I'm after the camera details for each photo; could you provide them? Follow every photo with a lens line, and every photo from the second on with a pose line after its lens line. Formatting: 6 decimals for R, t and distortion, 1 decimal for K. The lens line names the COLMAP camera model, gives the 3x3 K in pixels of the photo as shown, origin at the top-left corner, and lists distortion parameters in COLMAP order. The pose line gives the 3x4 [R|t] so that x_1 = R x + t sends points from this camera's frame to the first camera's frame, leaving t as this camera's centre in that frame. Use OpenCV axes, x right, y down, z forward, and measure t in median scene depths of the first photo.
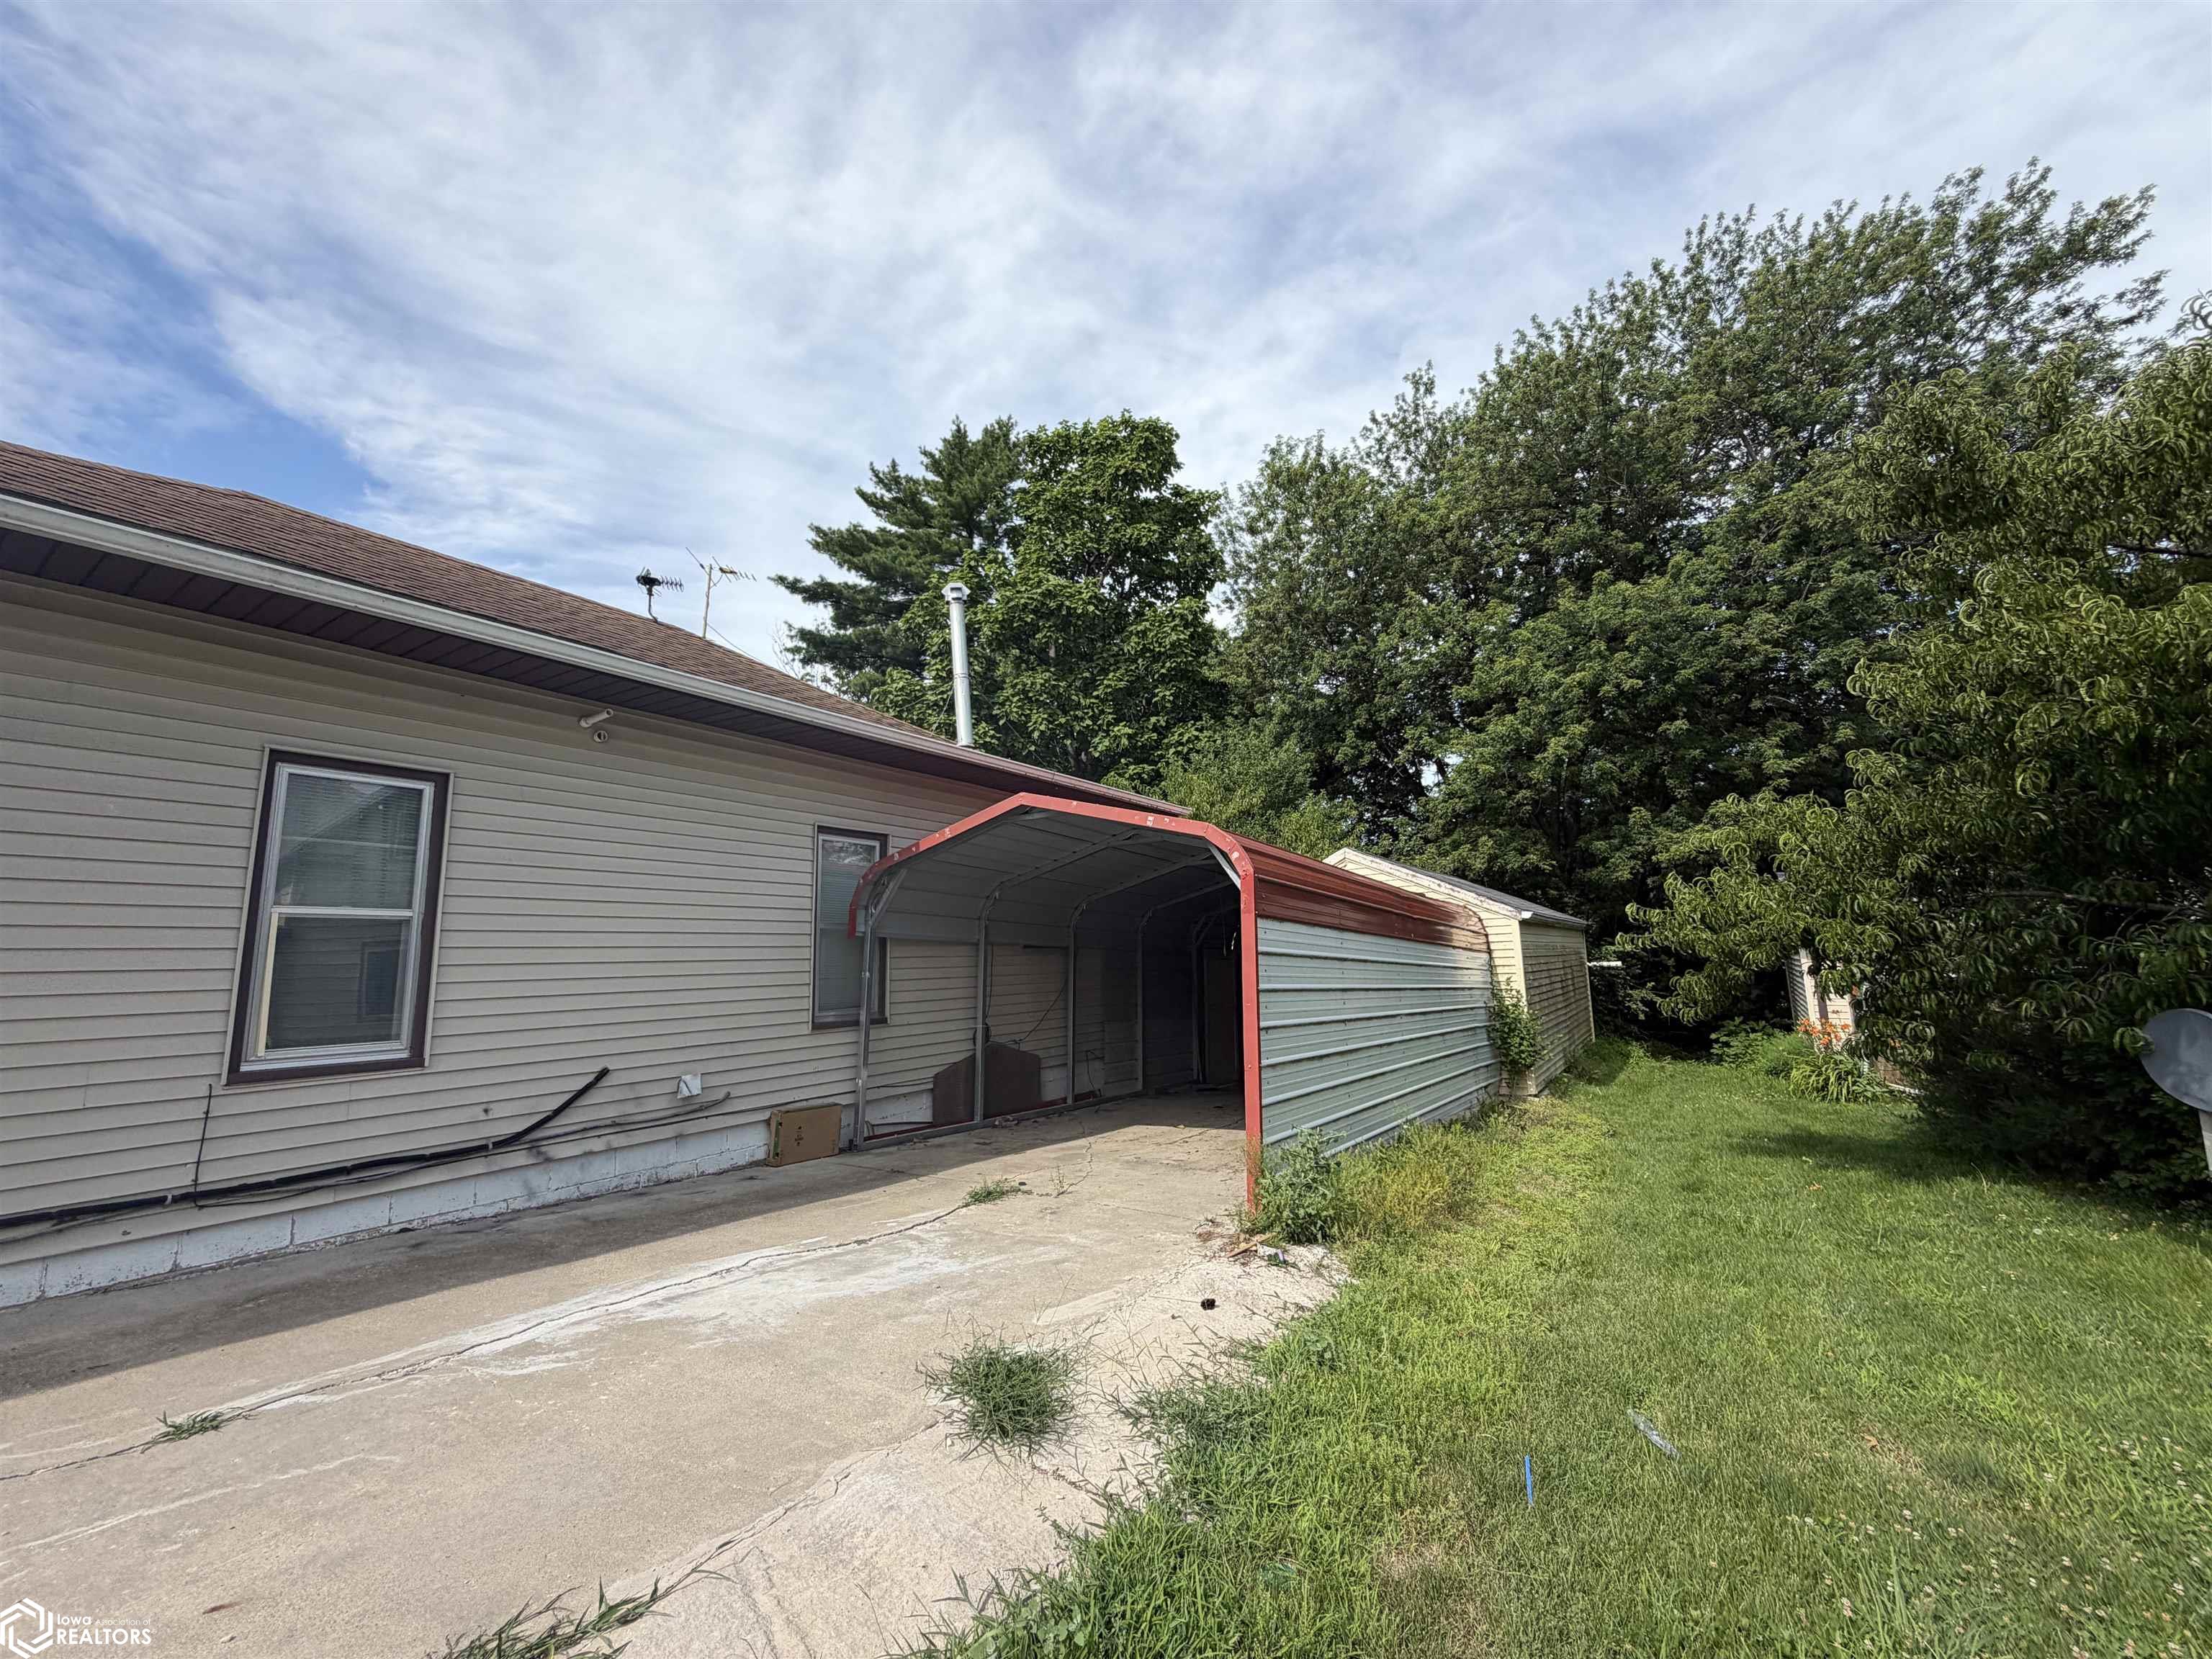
lens RADIAL K [[872.9, 0, 1134.2], [0, 872.9, 858.2], [0, 0, 1]] dist [0.001701, -0.000243]
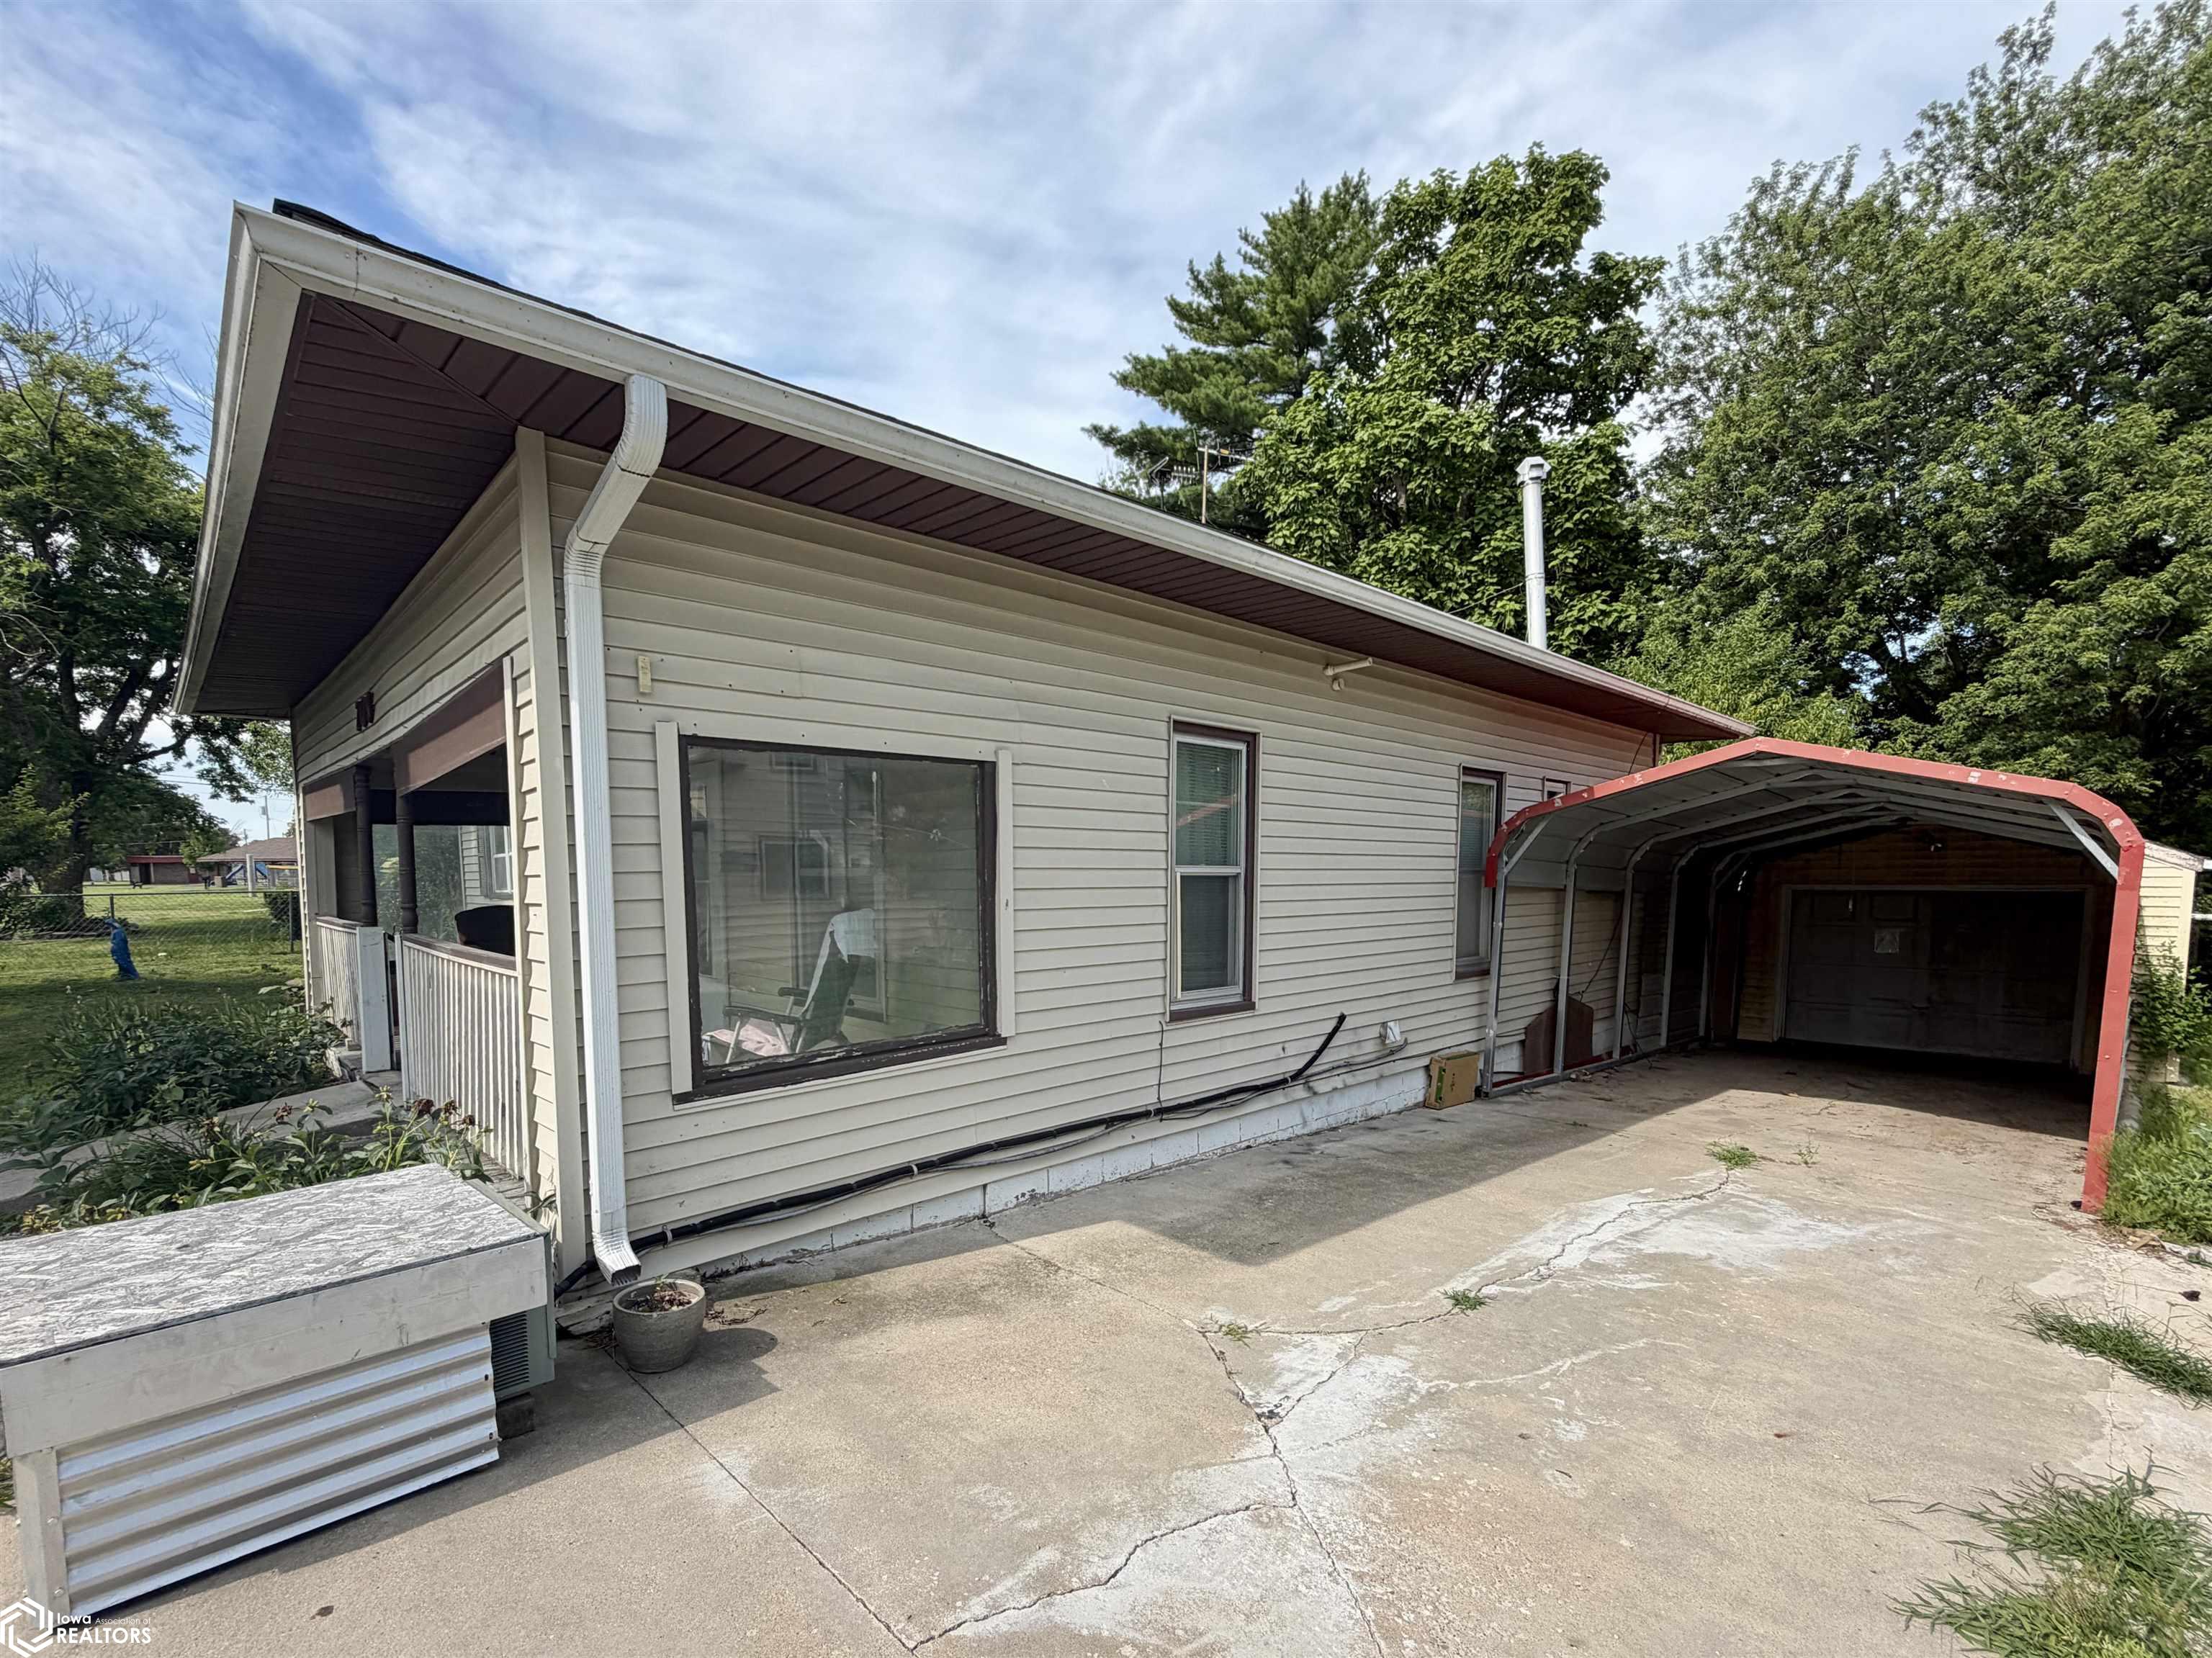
lens RADIAL K [[999.7, 0, 1110.7], [0, 999.7, 989.1], [0, 0, 1]] dist [-0.002580, 0.000063]
pose [[0.973955, 0.053979, -0.220220, -0.145864], [-0.000667, 0.971927, 0.235281, -0.017415], [0.226738, -0.229006, 0.946650, -0.048385]]
